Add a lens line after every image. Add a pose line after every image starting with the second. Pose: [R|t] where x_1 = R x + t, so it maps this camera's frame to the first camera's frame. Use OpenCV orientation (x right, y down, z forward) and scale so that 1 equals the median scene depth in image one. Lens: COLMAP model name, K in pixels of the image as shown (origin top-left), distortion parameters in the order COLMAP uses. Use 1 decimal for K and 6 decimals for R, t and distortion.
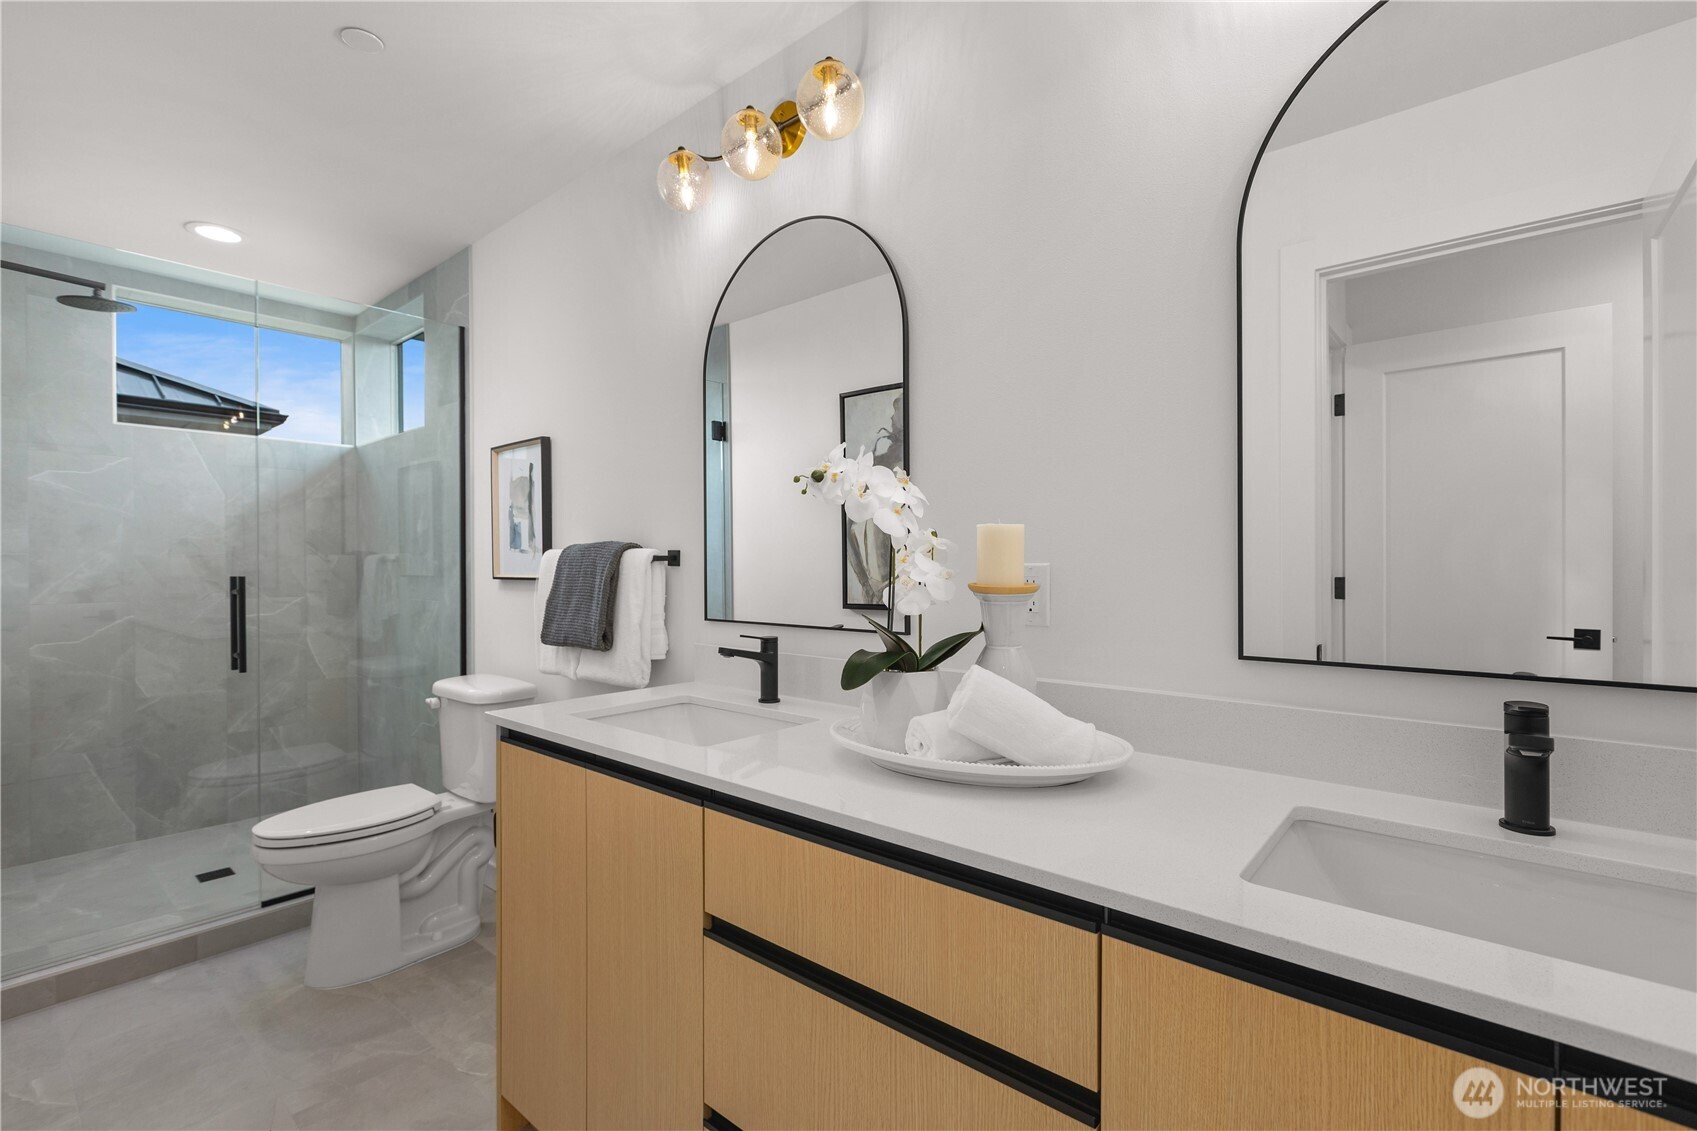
lens RADIAL K [[765.3, 0, 854.1], [0, 765.3, 567.5], [0, 0, 1]] dist [0.005043, -0.002920]
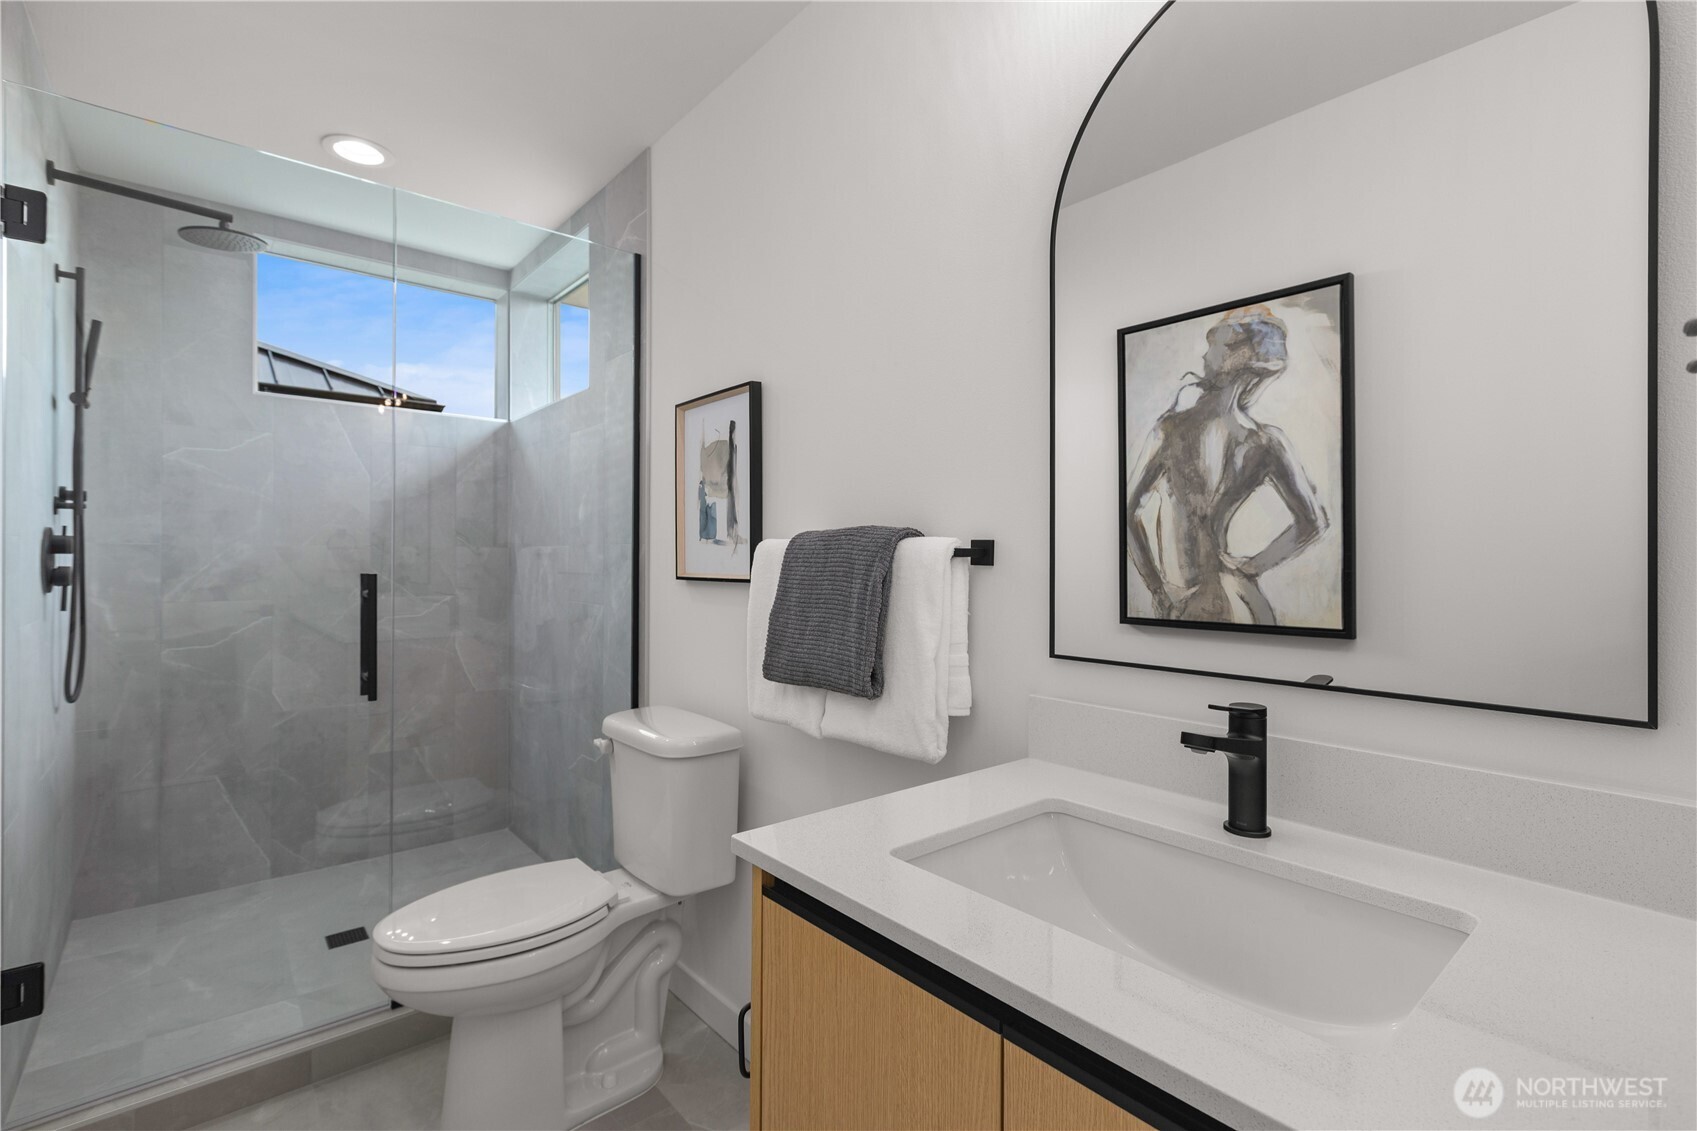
lens RADIAL K [[765.3, 0, 845.1], [0, 765.3, 559.9], [0, 0, 1]] dist [0.005043, -0.002920]
pose [[0.987293, 0.007394, -0.158741, -0.176348], [-0.008203, 0.999956, -0.004440, -0.001830], [0.158701, 0.005686, 0.987310, 0.265415]]
